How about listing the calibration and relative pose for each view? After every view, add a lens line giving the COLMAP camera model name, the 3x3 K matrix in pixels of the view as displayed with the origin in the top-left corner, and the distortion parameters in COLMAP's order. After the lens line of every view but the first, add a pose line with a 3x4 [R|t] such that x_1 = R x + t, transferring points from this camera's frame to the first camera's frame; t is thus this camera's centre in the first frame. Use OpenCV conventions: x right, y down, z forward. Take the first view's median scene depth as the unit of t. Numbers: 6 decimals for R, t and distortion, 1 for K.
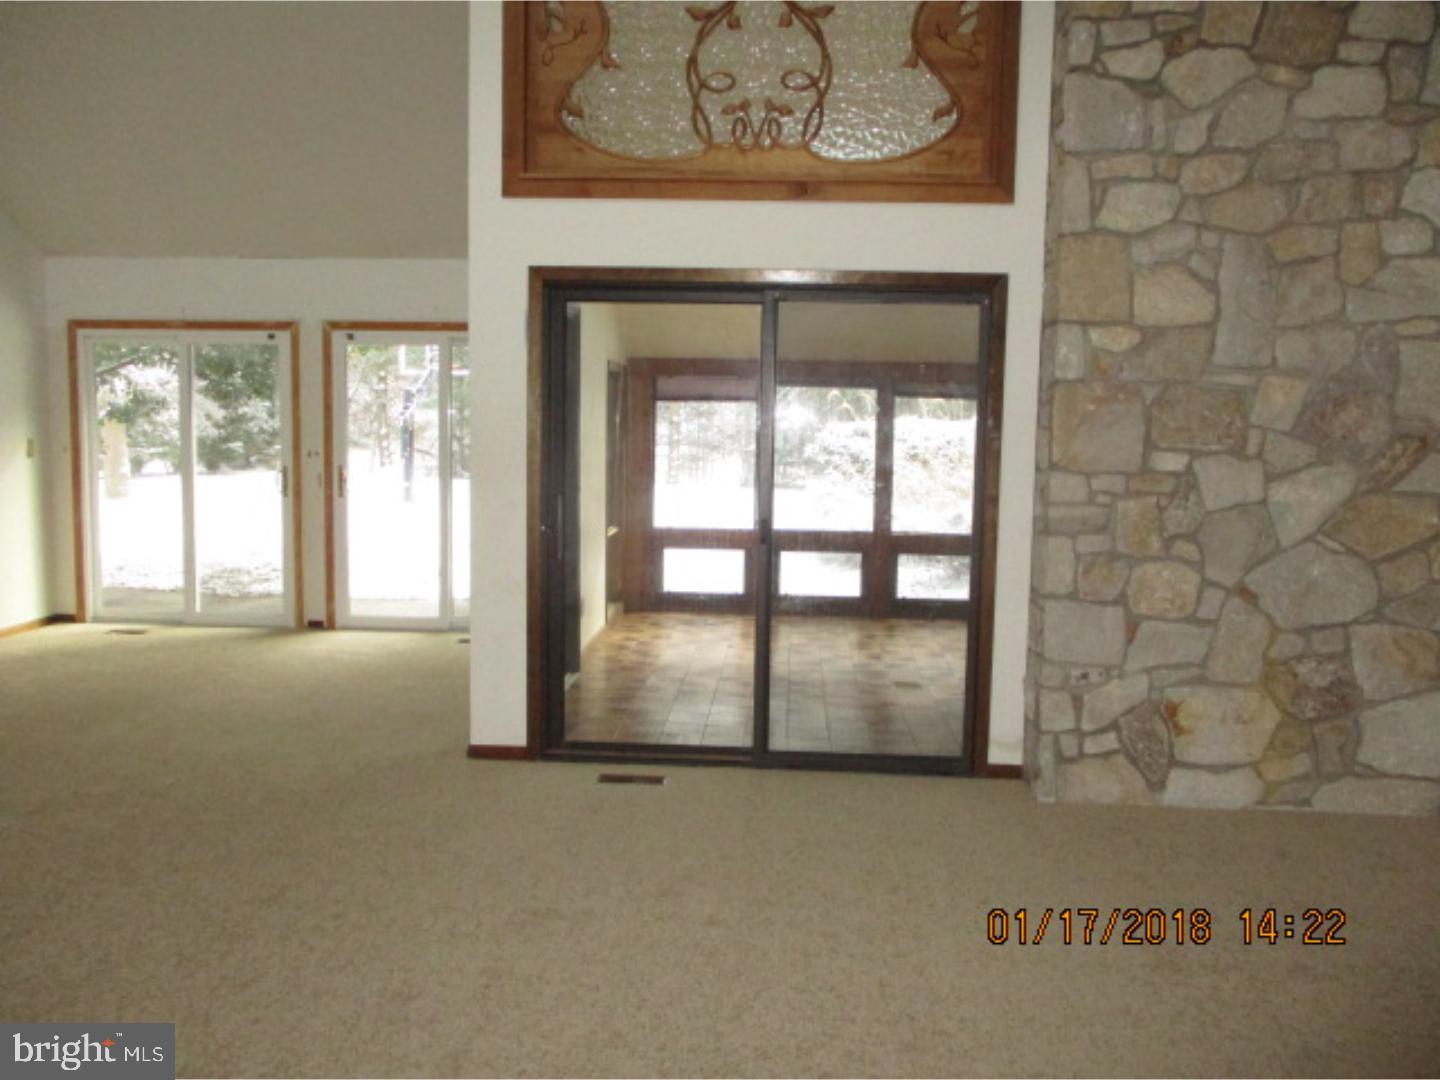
lens RADIAL K [[1234.2, 0, 720.0], [0, 1234.2, 540.0], [0, 0, 1]] dist [-0.000266, -0.043013]
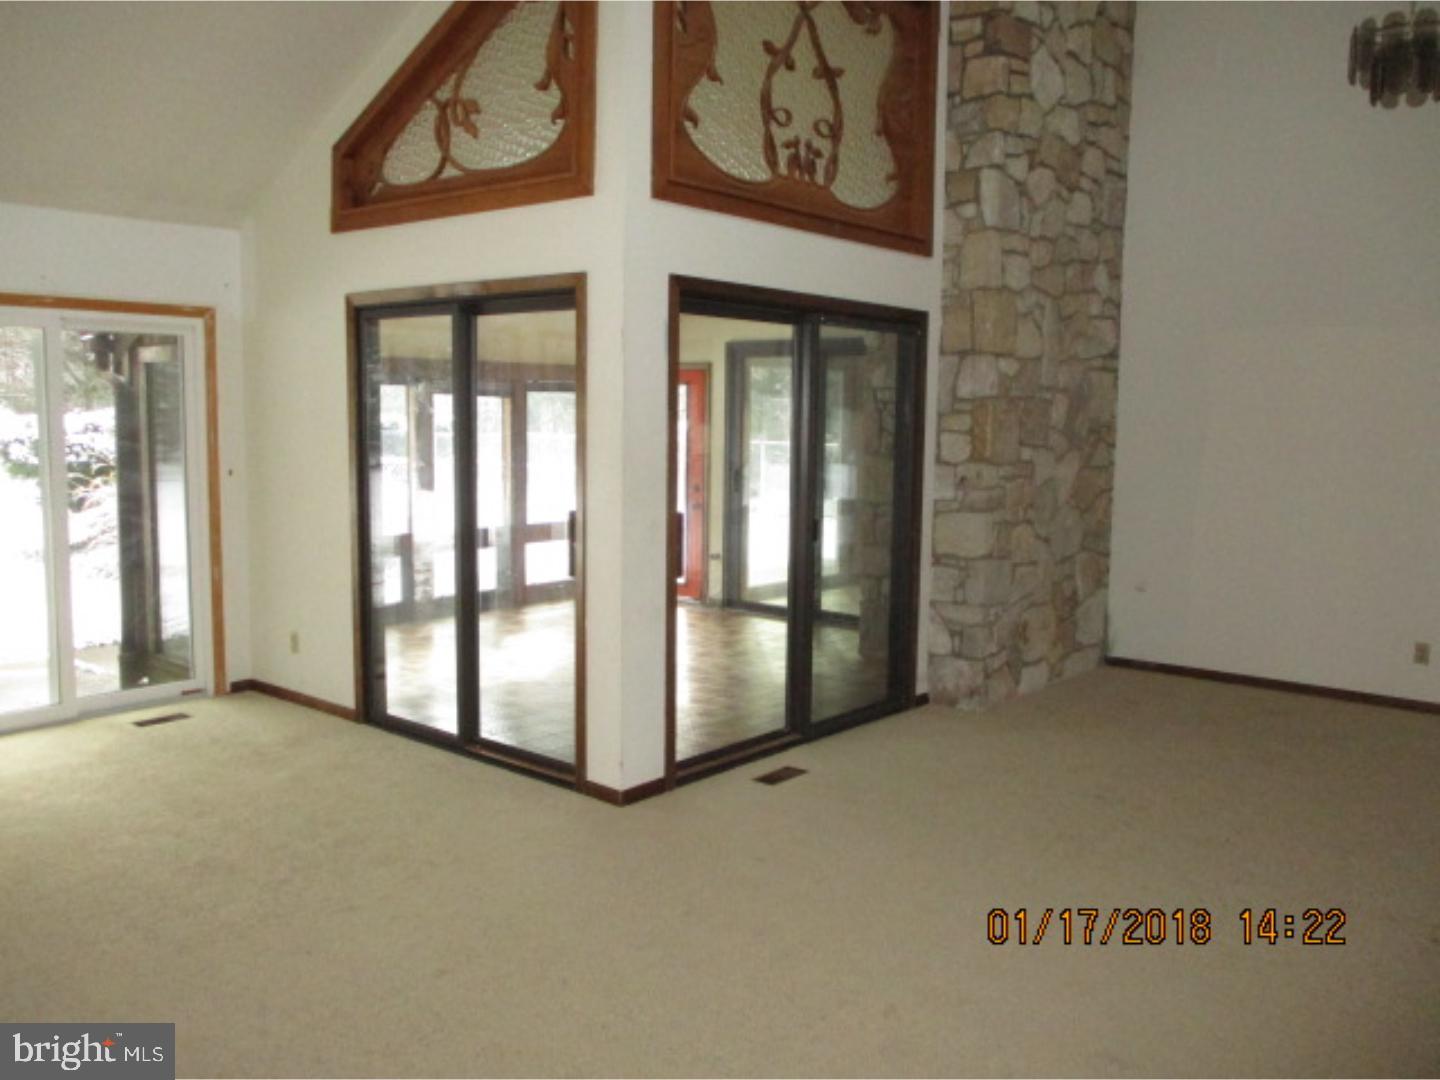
lens RADIAL K [[1234.2, 0, 720.0], [0, 1234.2, 540.0], [0, 0, 1]] dist [-0.000266, -0.043013]
pose [[0.583678, -0.096125, 0.806275, -0.922587], [0.080393, 0.994930, 0.060419, -0.072670], [-0.807995, 0.029553, 0.588447, 0.415965]]
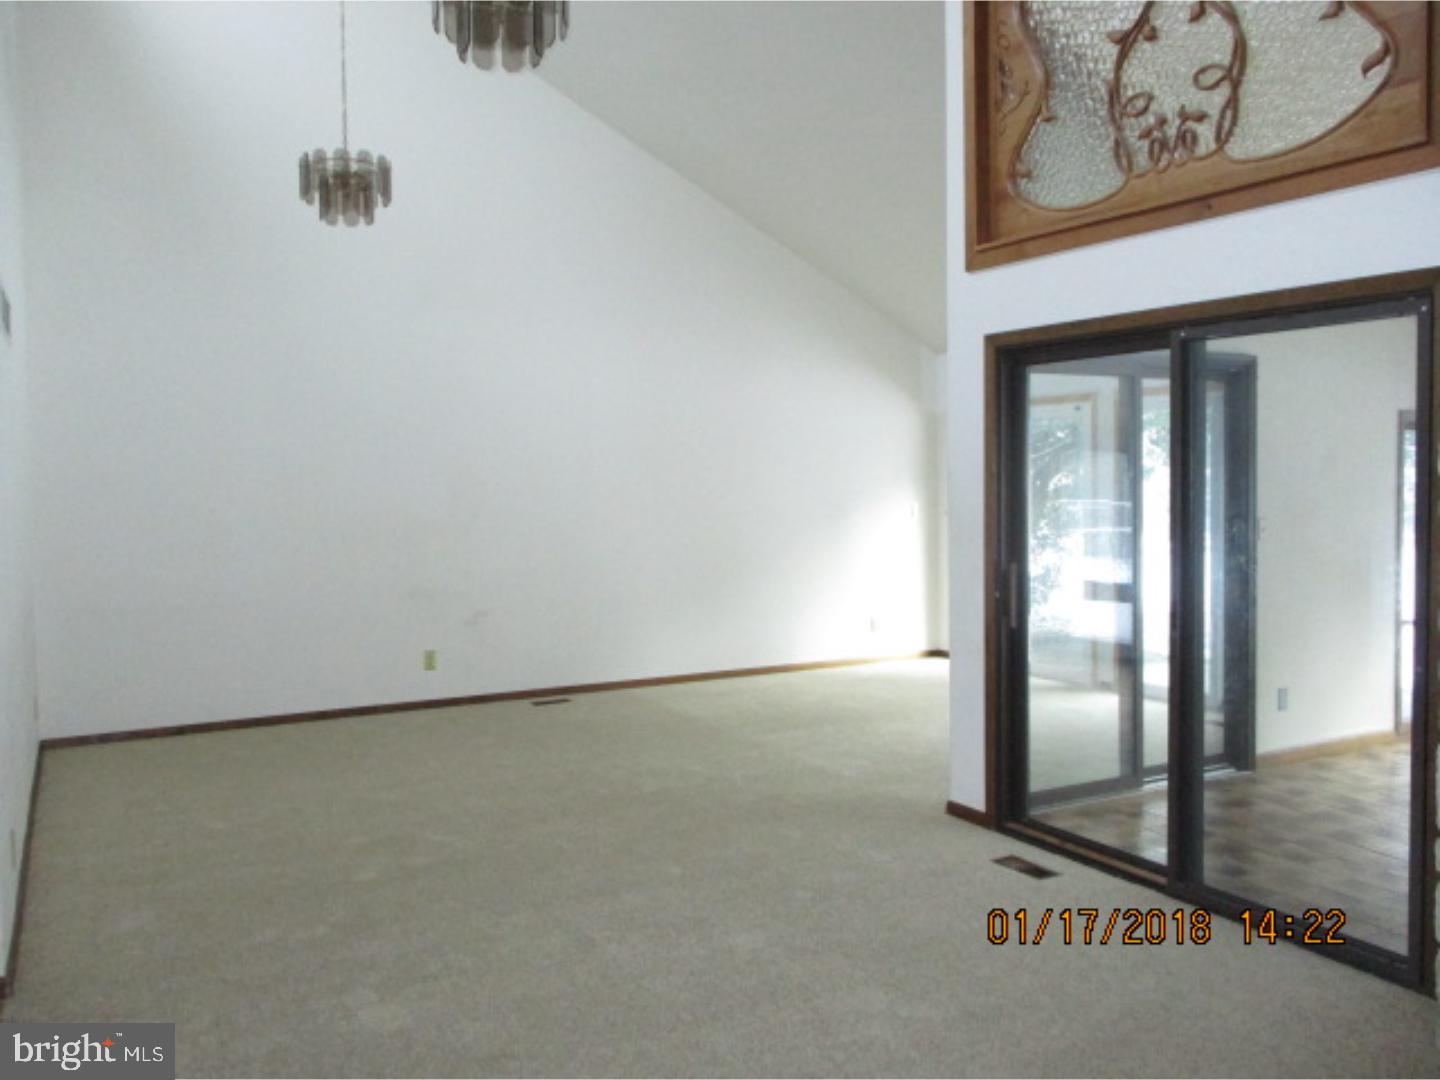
lens RADIAL K [[1234.2, 0, 720.0], [0, 1234.2, 540.0], [0, 0, 1]] dist [-0.000266, -0.043013]
pose [[0.529084, 0.018706, -0.848363, 0.591653], [-0.061321, 0.997986, -0.016238, -0.024330], [0.846351, 0.060614, 0.529166, 0.288870]]
